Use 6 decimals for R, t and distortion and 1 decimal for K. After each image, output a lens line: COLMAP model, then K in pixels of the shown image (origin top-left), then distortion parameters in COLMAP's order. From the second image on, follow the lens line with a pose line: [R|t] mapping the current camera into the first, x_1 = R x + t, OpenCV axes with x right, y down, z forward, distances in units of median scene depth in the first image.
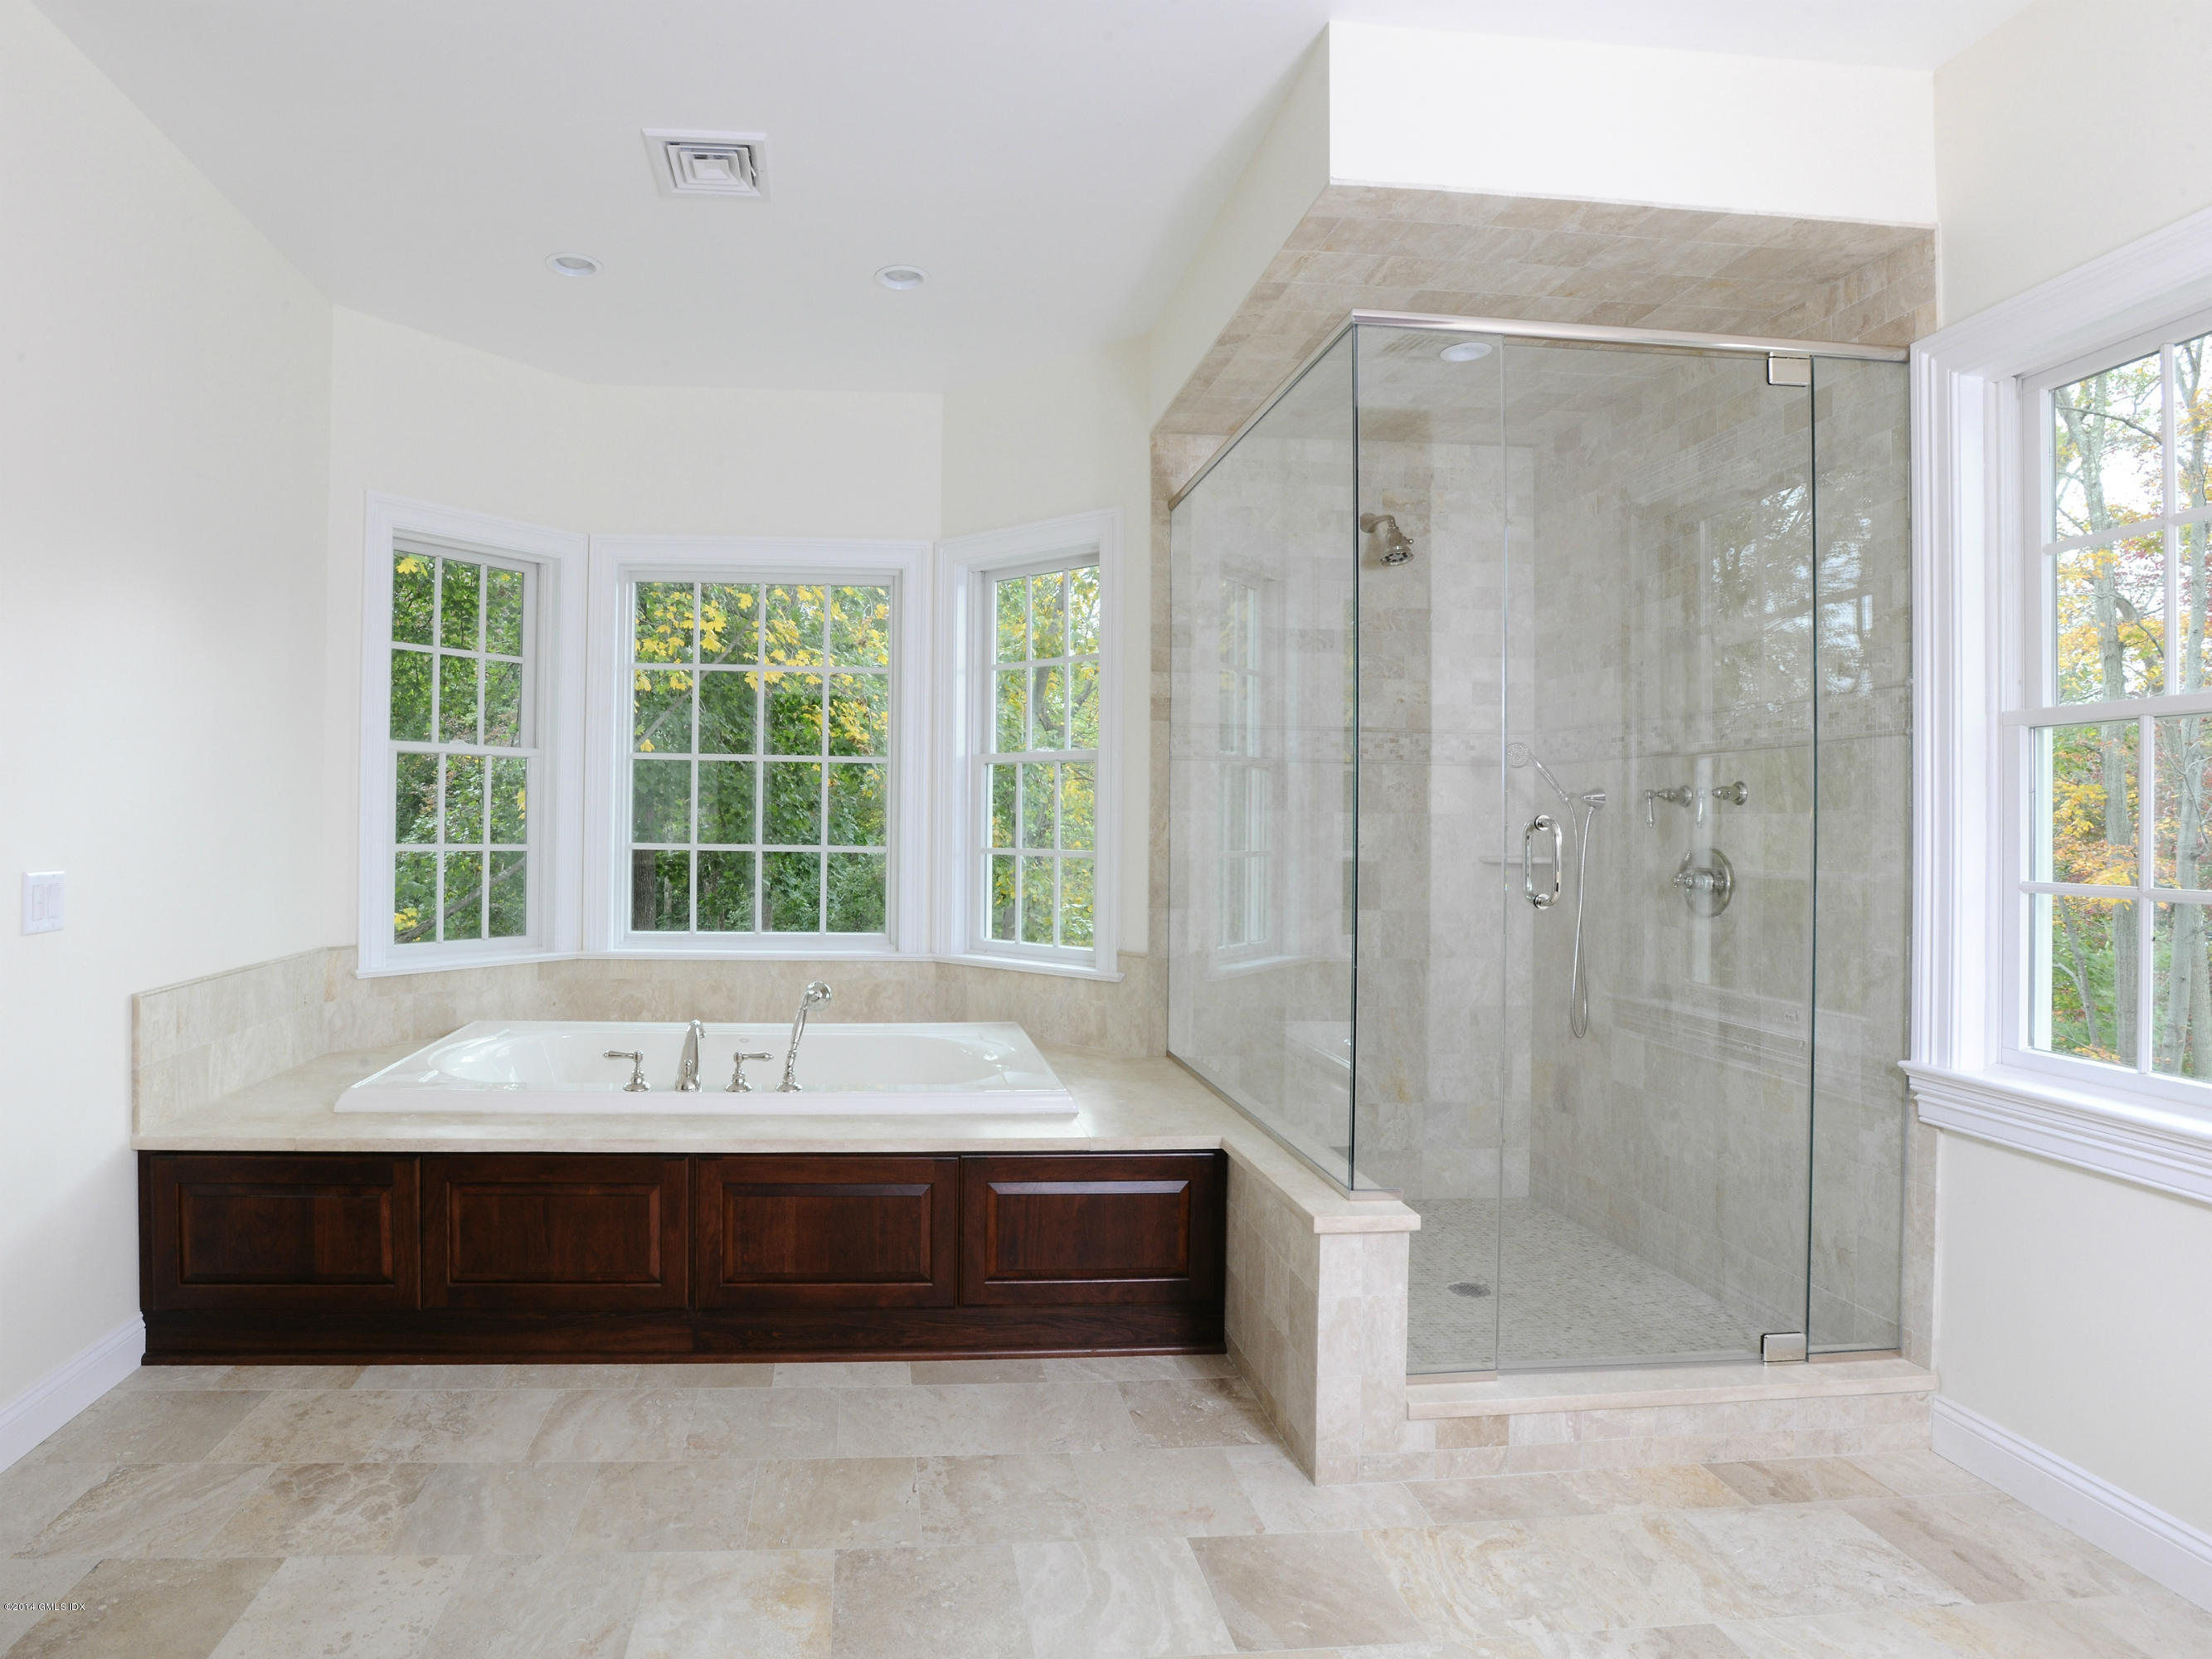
lens RADIAL K [[1203.1, 0, 1099.4], [0, 1203.1, 813.3], [0, 0, 1]] dist [-0.065970, 0.032672]
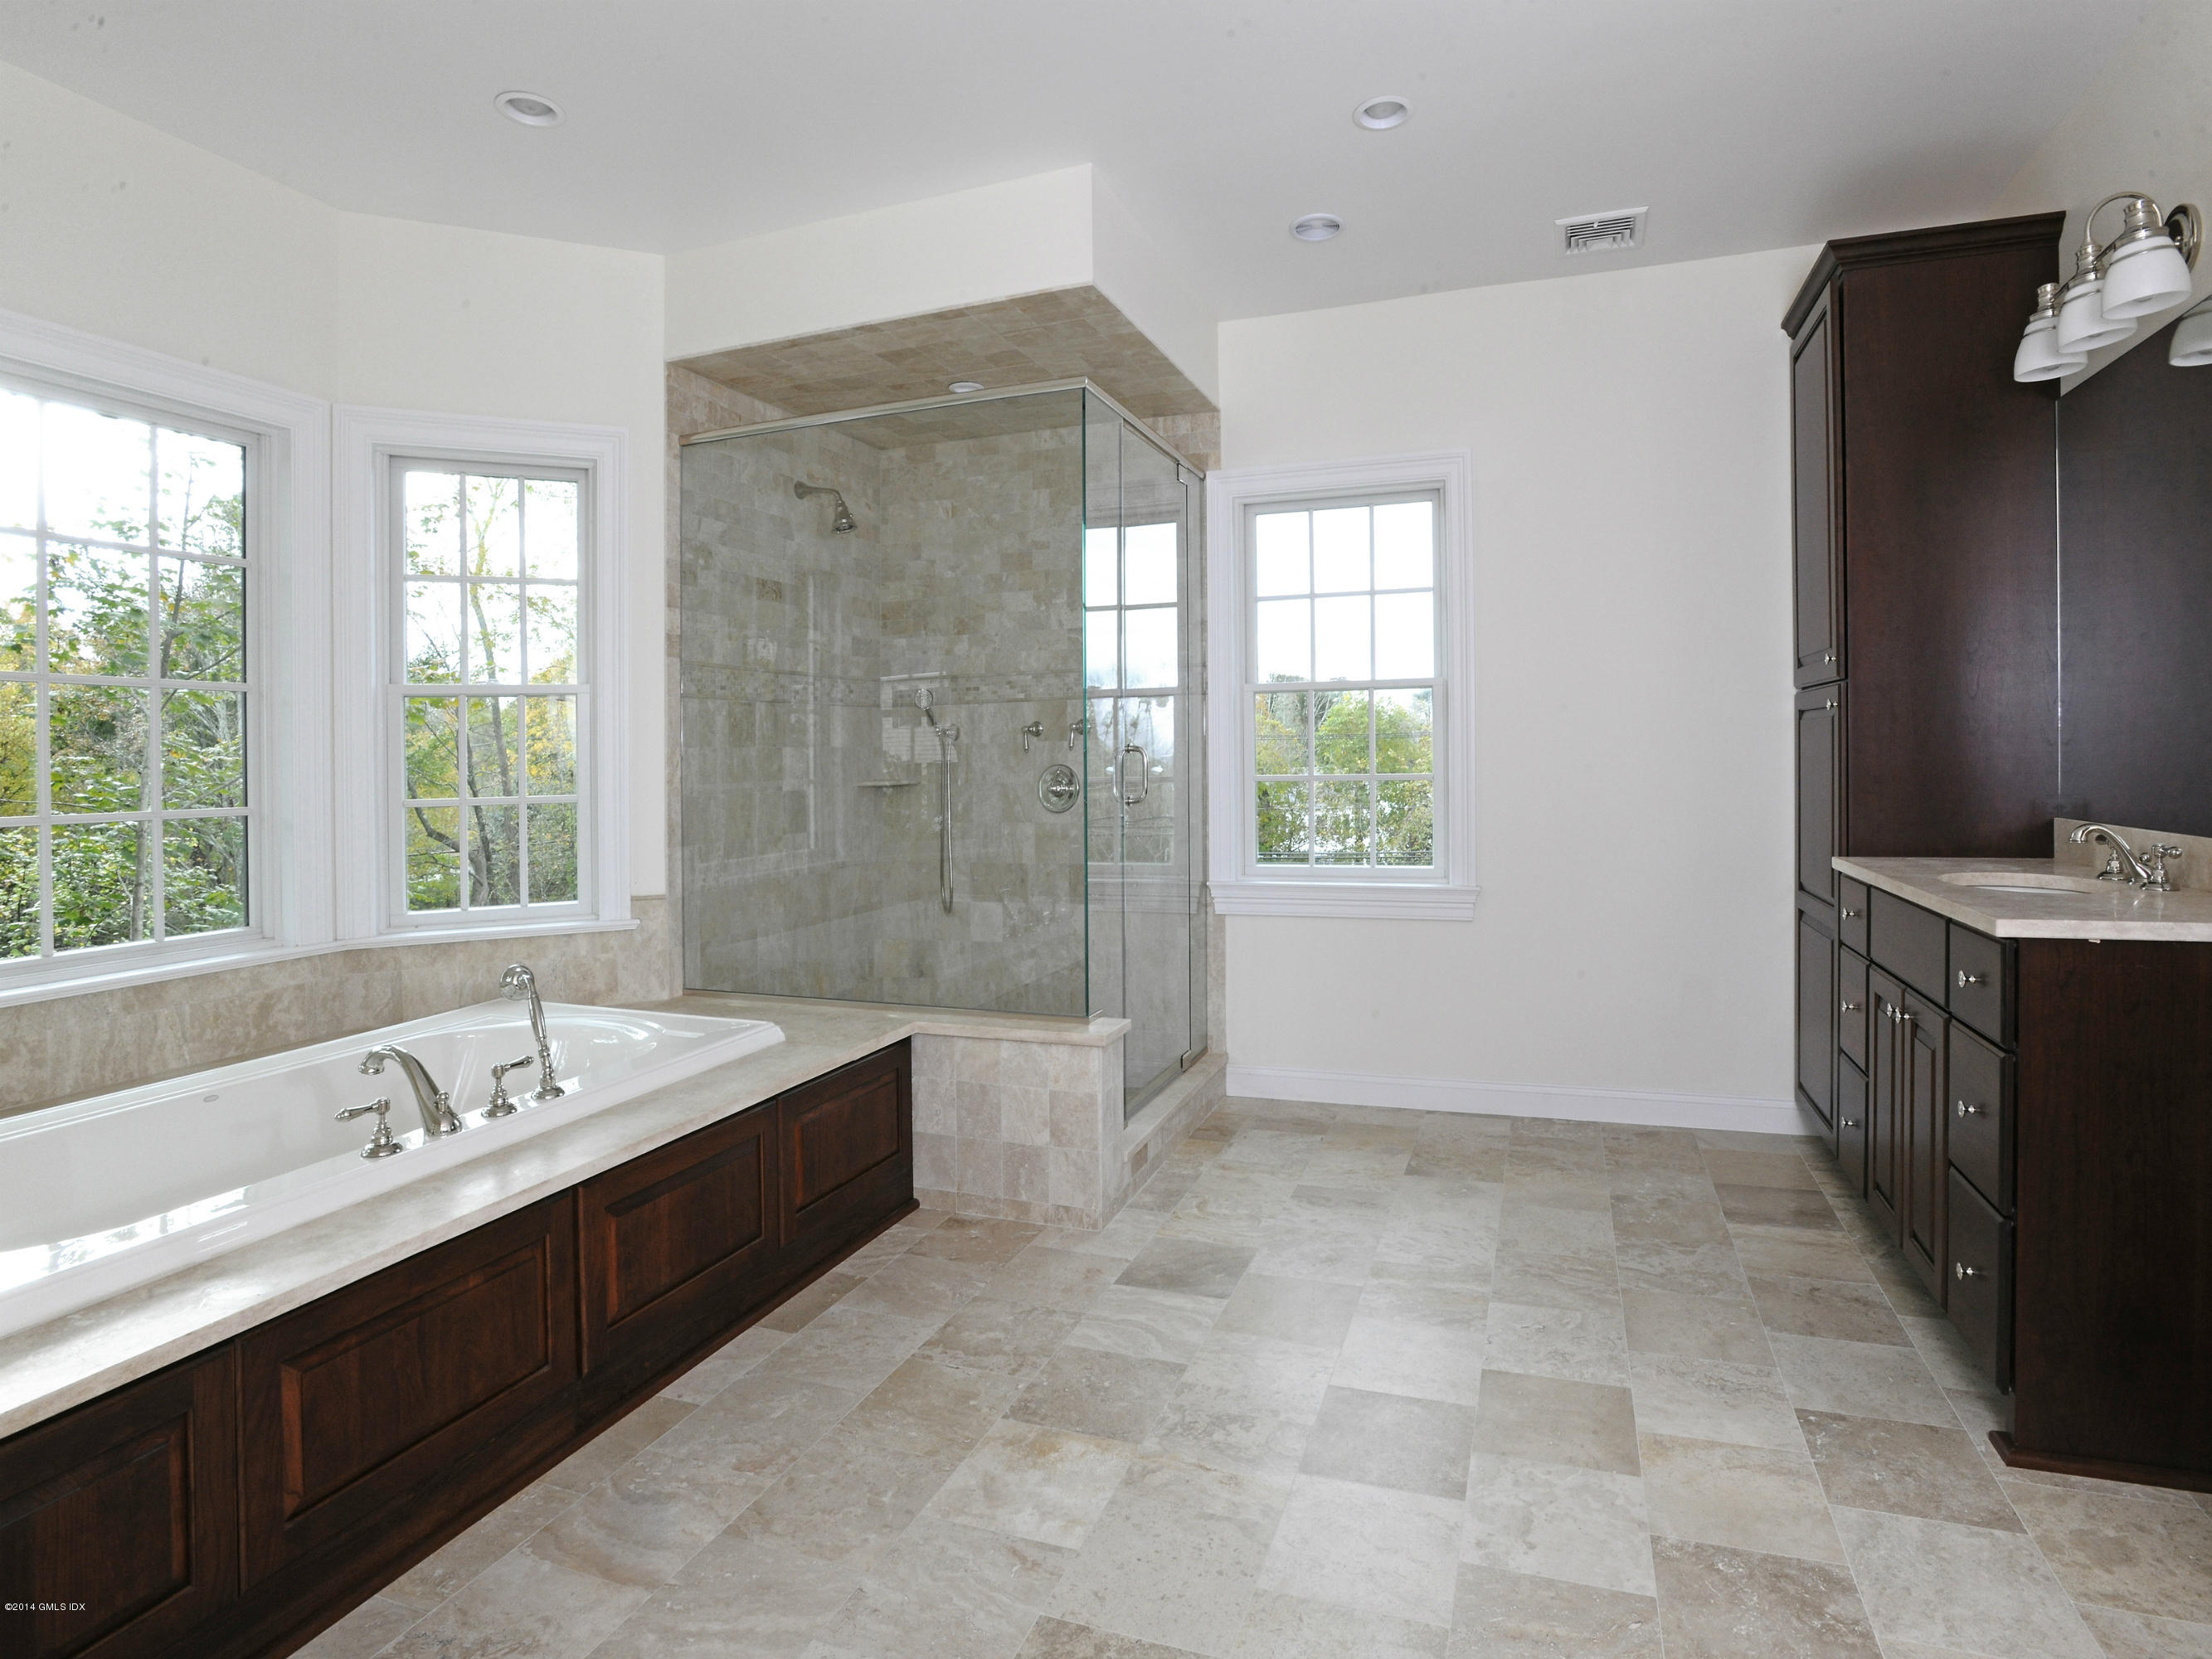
lens RADIAL K [[1243.5, 0, 1105.7], [0, 1243.5, 767.8], [0, 0, 1]] dist [-0.028604, 0.000902]
pose [[0.406974, -0.029355, 0.912968, -0.968868], [0.017601, 0.999550, 0.024293, -0.005692], [-0.913270, 0.006182, 0.407308, 0.347884]]
